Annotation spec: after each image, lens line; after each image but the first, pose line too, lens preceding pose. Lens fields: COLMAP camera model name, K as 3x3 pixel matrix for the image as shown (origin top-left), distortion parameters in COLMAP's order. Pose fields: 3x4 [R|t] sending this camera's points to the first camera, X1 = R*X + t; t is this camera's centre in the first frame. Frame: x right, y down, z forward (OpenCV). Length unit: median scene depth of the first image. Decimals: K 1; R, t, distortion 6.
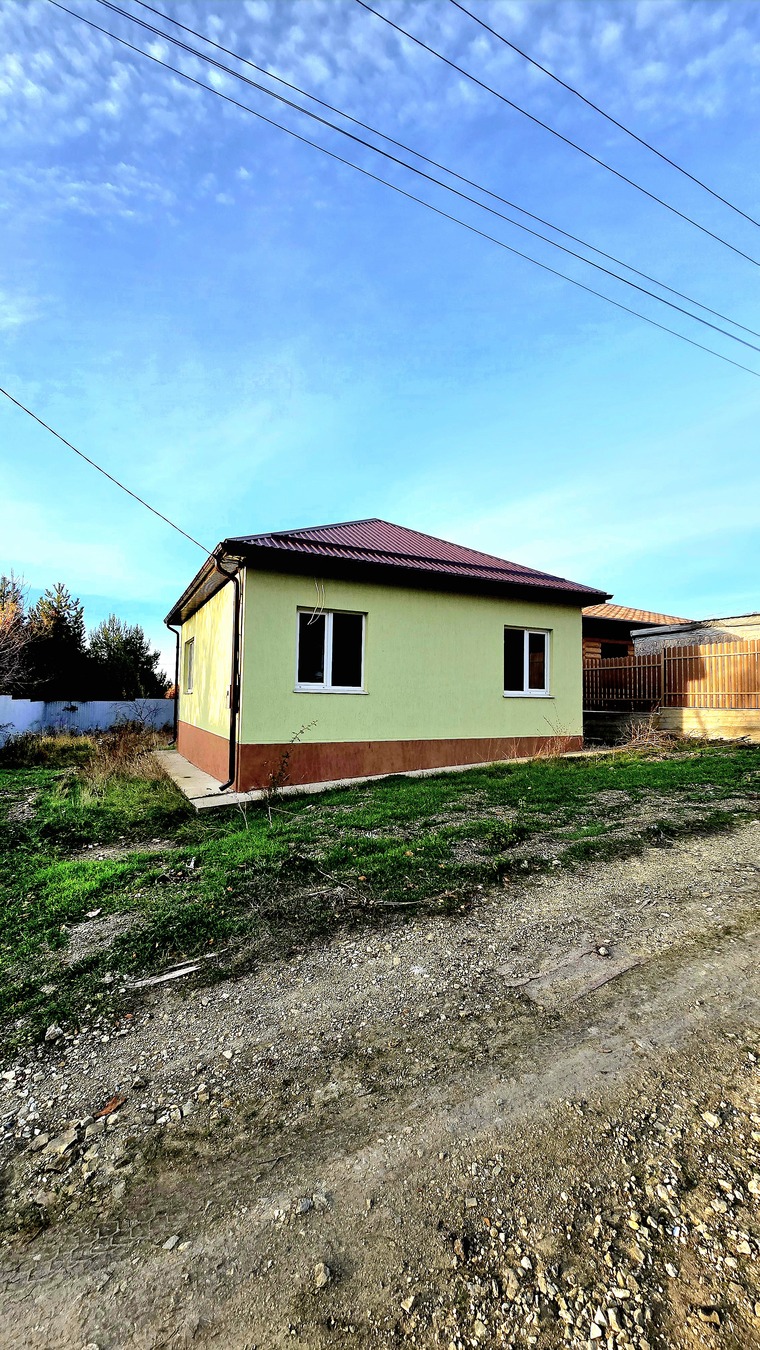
lens RADIAL K [[555.5, 0, 390.5], [0, 555.5, 668.5], [0, 0, 1]] dist [-0.002613, 0.000163]
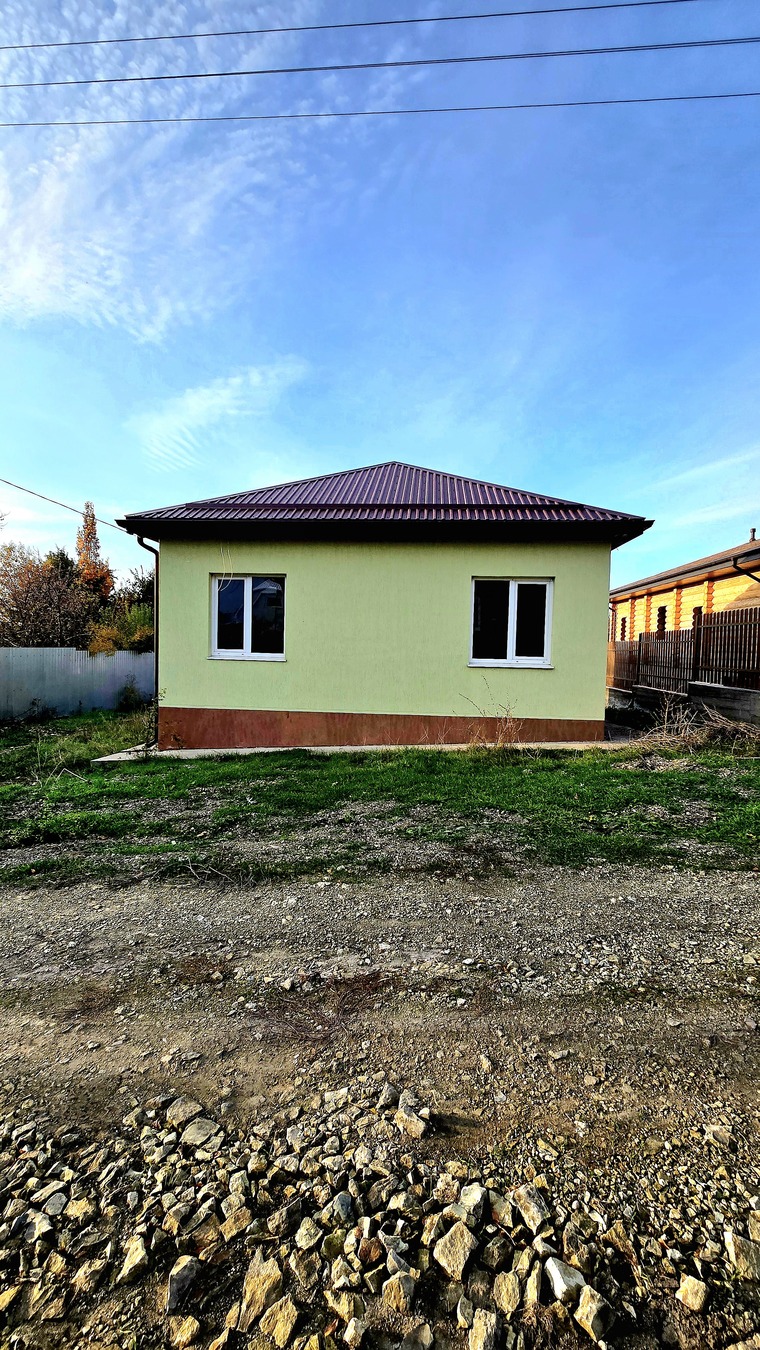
lens RADIAL K [[555.5, 0, 393.3], [0, 555.5, 671.0], [0, 0, 1]] dist [-0.002613, 0.000163]
pose [[0.851617, 0.030867, -0.523254, 0.592923], [0.018021, 0.995950, 0.088081, -0.017199], [0.523854, -0.084441, 0.847612, 0.284772]]
